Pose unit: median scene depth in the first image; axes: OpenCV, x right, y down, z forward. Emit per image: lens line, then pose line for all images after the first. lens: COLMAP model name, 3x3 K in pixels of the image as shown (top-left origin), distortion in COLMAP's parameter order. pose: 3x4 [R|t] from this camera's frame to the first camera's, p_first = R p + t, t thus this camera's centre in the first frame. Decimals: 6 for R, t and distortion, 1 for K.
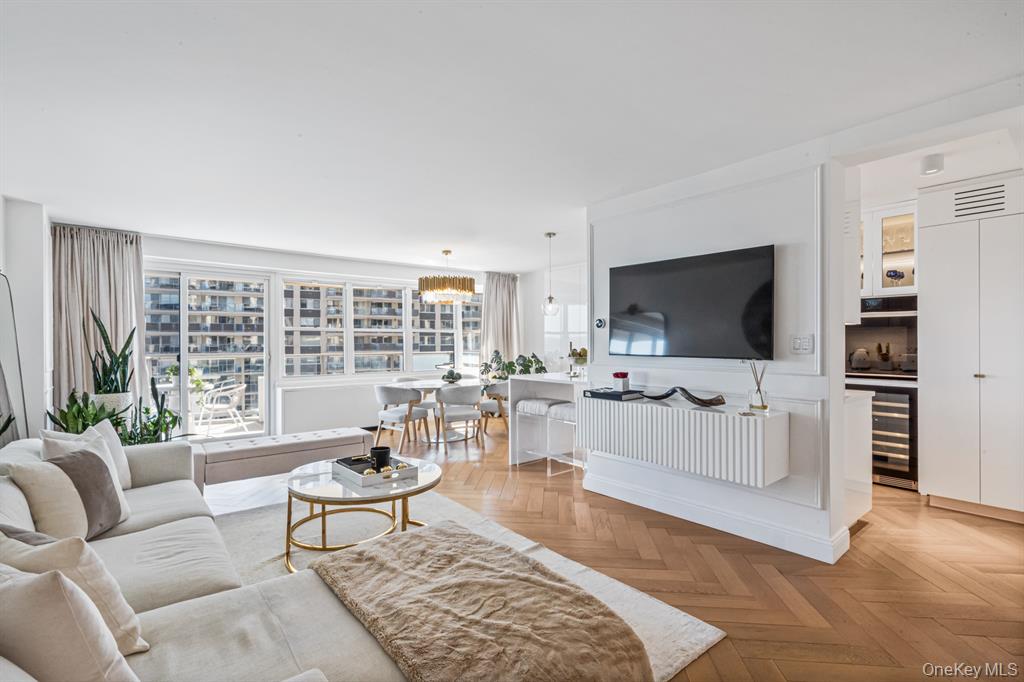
lens RADIAL K [[472.4, 0, 498.7], [0, 472.4, 347.7], [0, 0, 1]] dist [-0.004264, 0.003324]
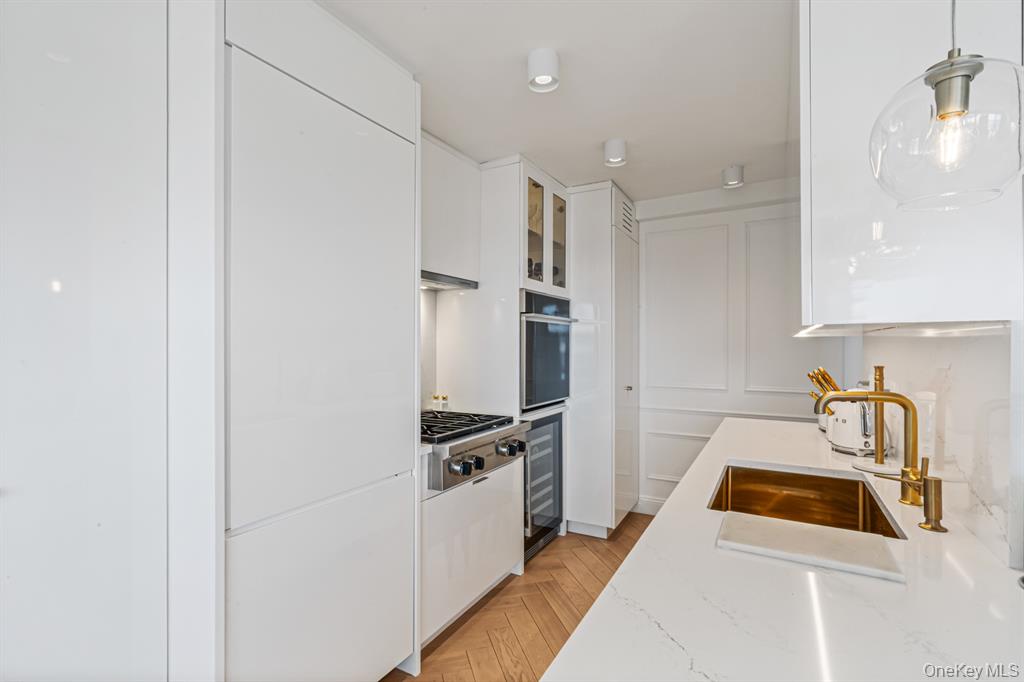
lens RADIAL K [[472.4, 0, 507.0], [0, 472.4, 343.2], [0, 0, 1]] dist [-0.004264, 0.003324]
pose [[-0.388027, 0.008681, 0.921607, 0.138623], [0.008479, 0.999947, -0.005849, -0.027761], [-0.921609, 0.005545, -0.388080, 1.290262]]
